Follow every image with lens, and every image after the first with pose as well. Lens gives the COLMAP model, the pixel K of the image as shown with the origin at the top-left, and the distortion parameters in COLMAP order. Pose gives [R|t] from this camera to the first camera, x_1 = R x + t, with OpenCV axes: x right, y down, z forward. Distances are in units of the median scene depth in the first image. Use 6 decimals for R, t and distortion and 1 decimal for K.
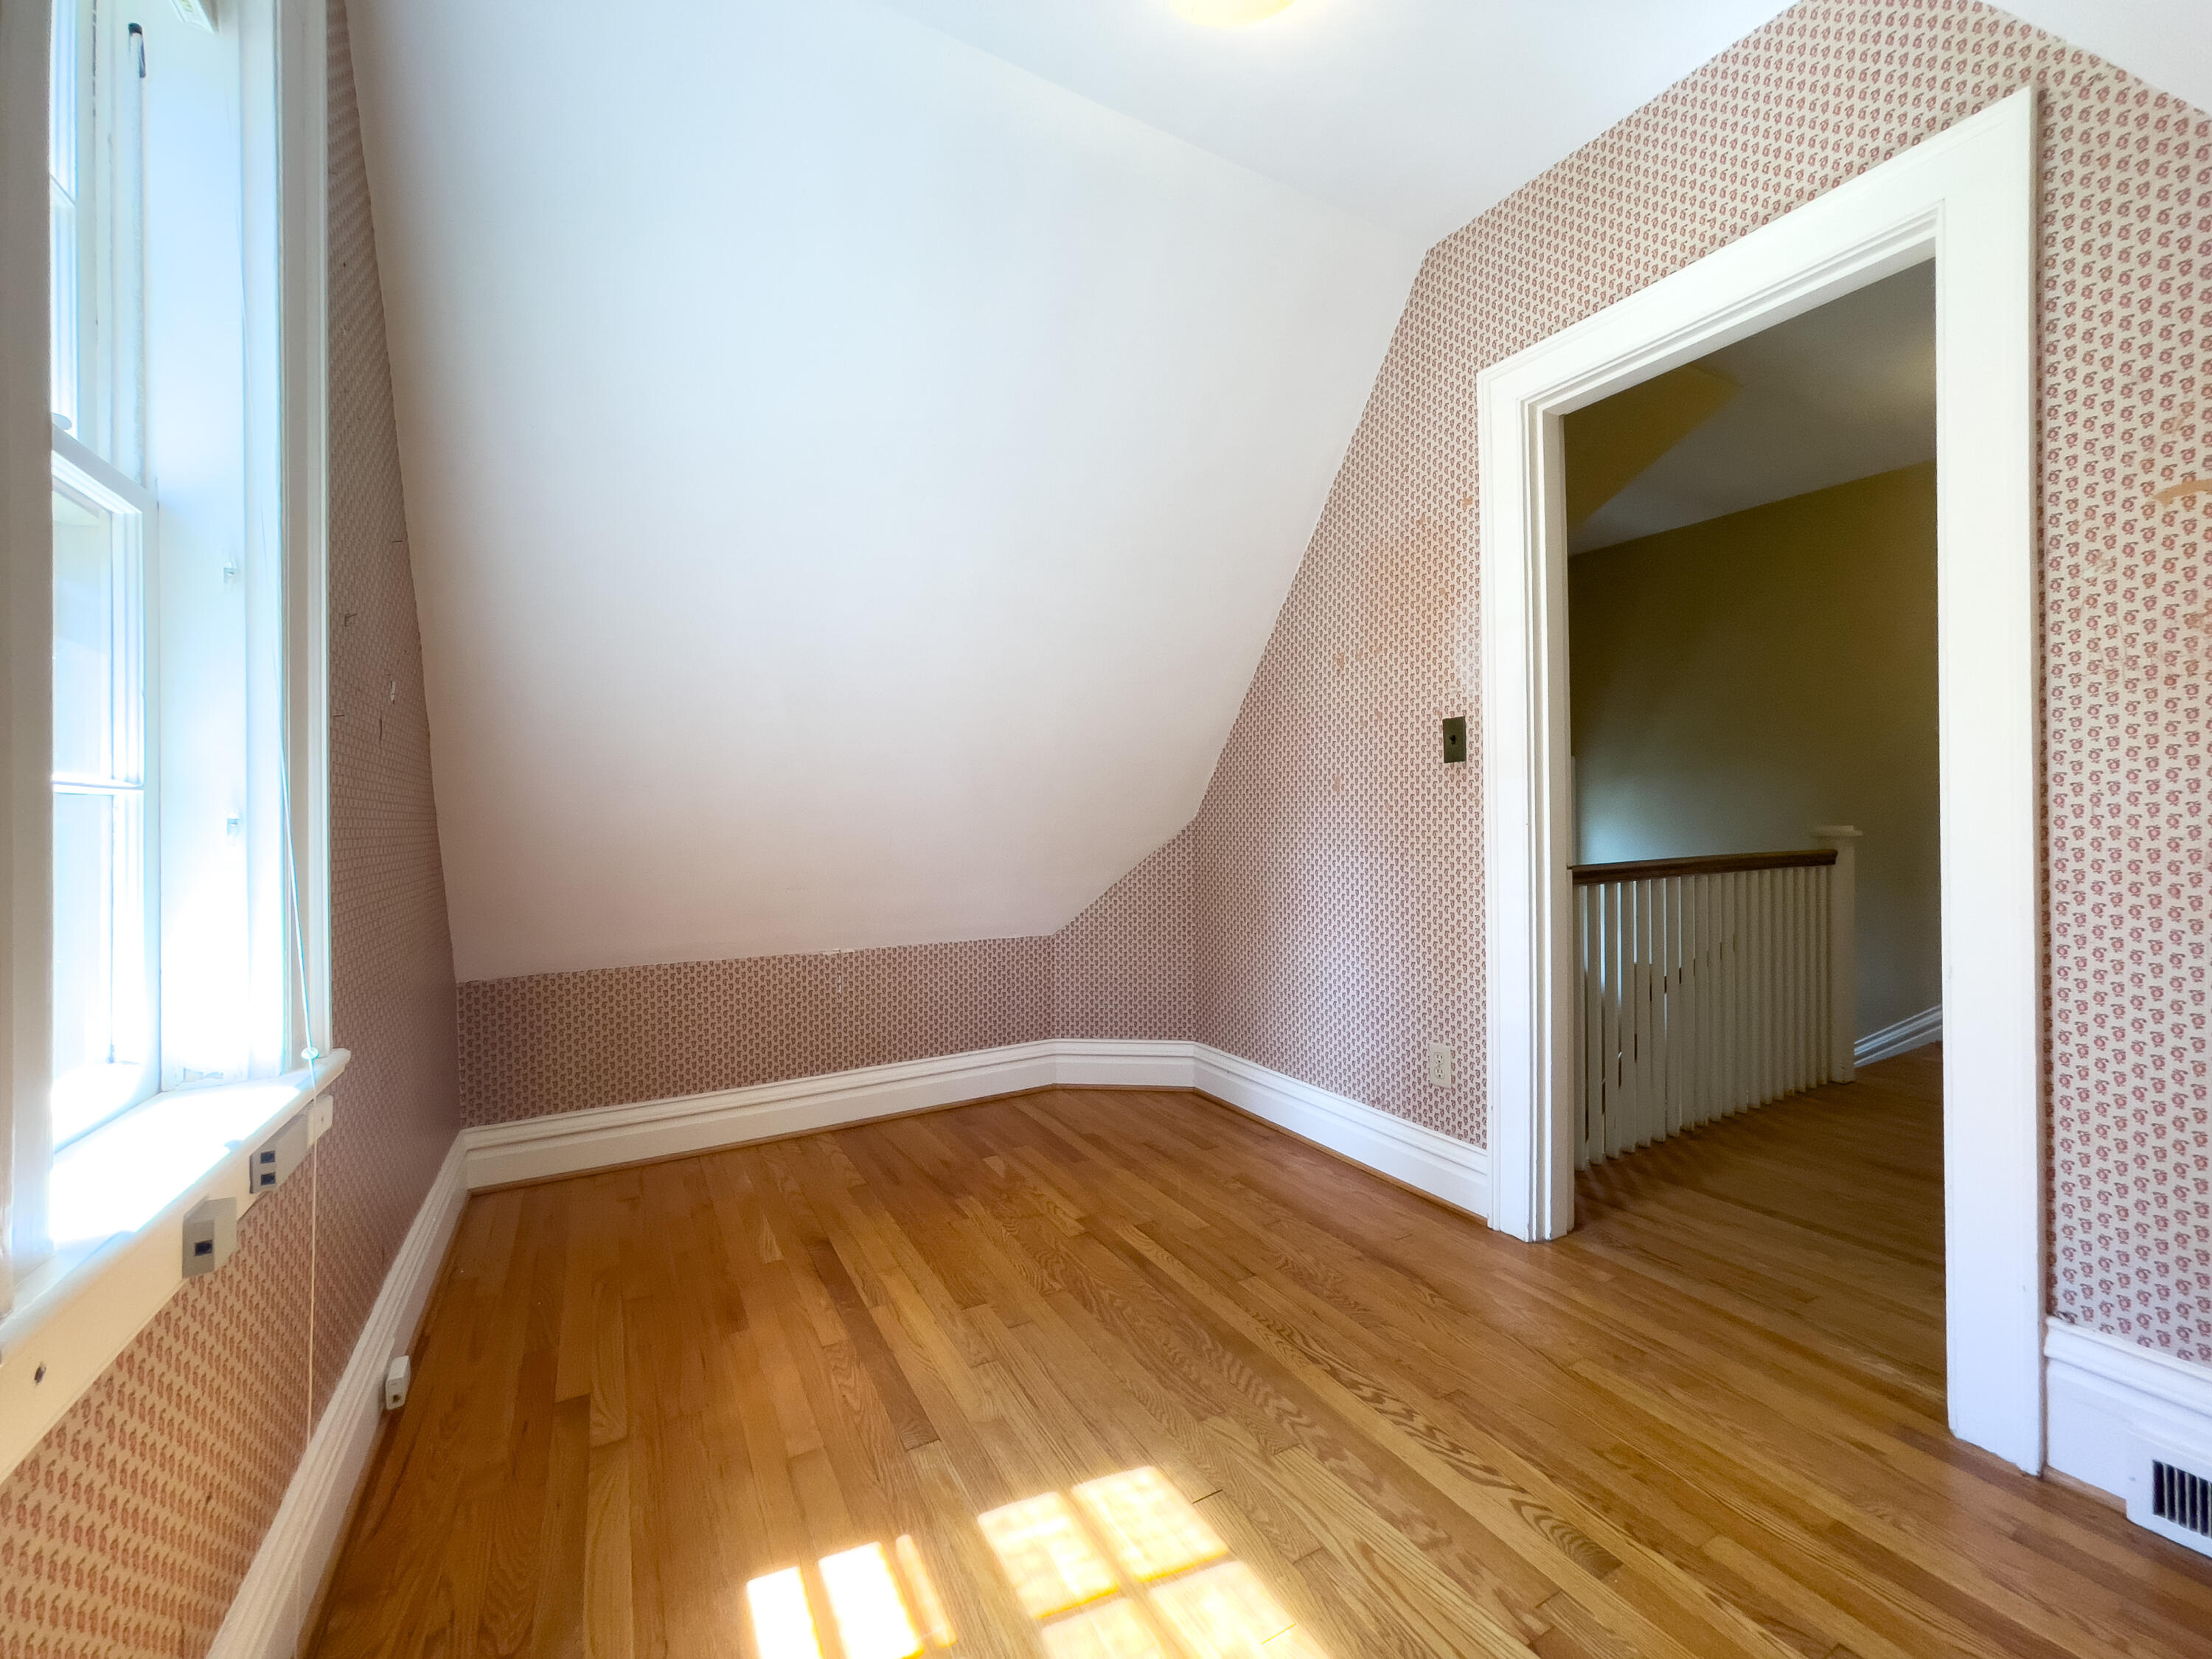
lens RADIAL K [[891.9, 0, 1106.0], [0, 891.9, 829.5], [0, 0, 1]] dist [-0.004653, -0.000286]
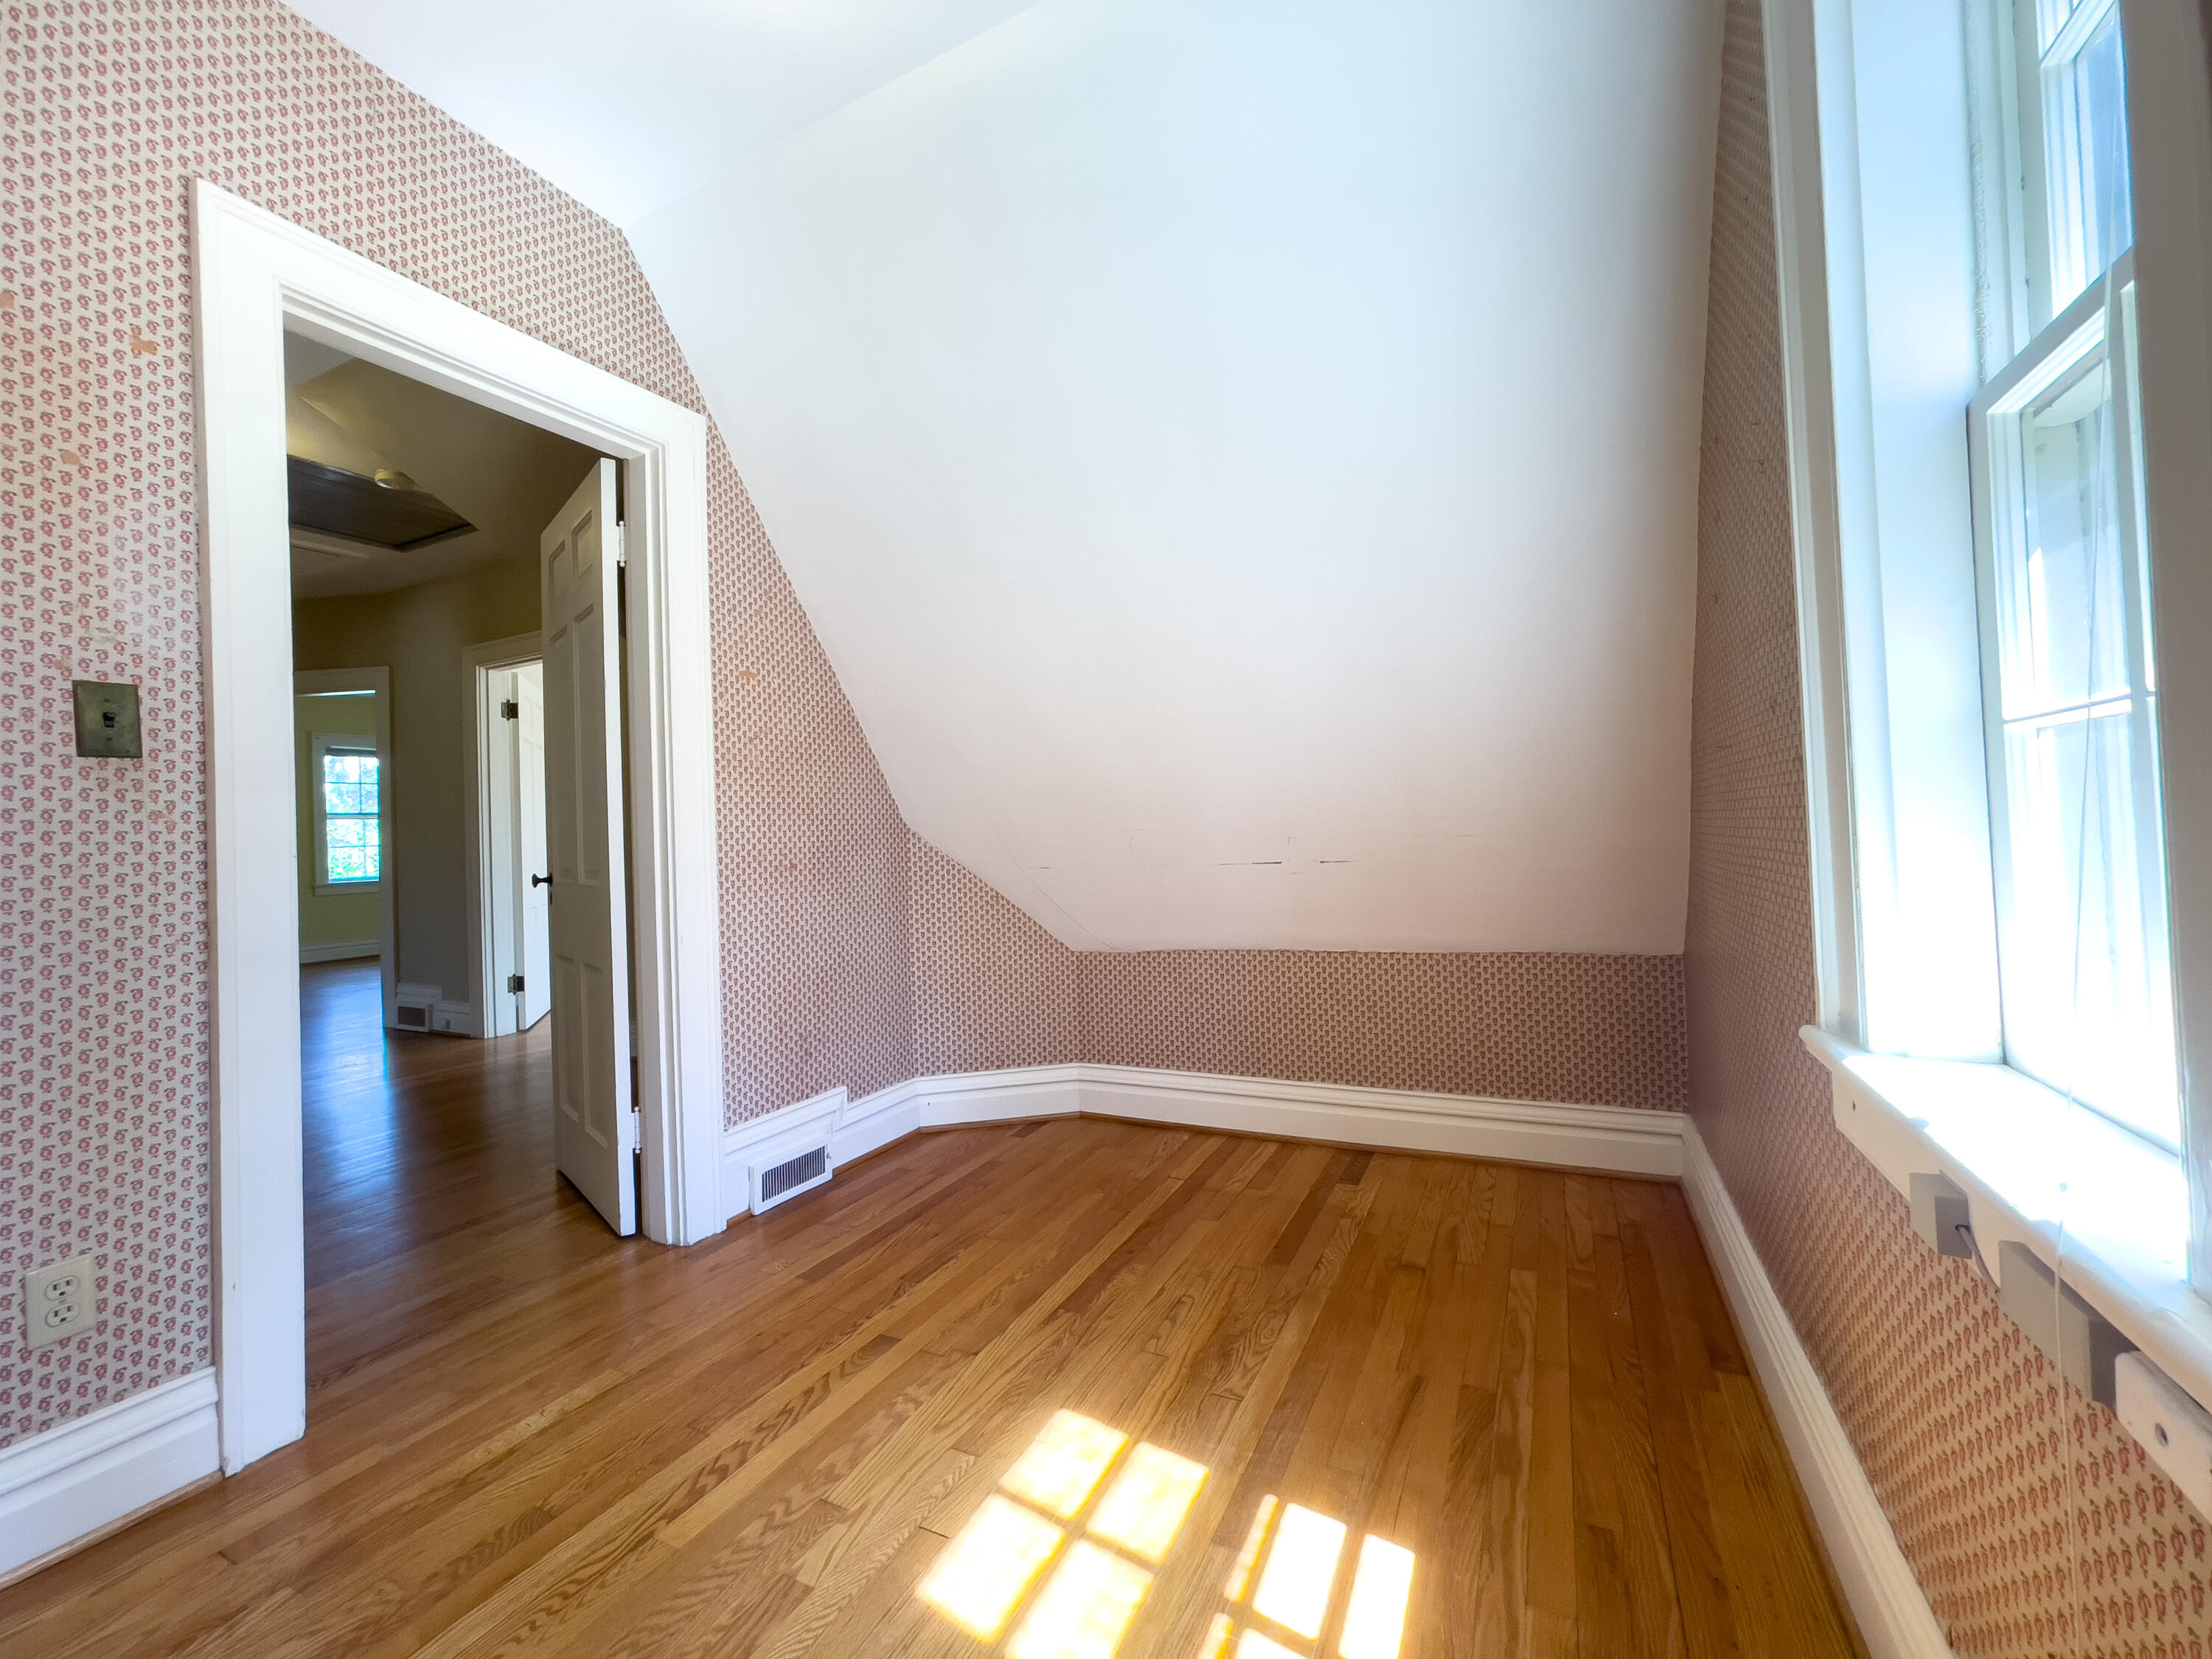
lens RADIAL K [[891.9, 0, 1106.0], [0, 891.9, 829.5], [0, 0, 1]] dist [-0.004653, -0.000286]
pose [[-0.560451, 0.035318, 0.827434, -0.593135], [0.054877, 0.998478, -0.005449, 0.014732], [-0.826367, 0.042354, -0.561536, 1.004348]]
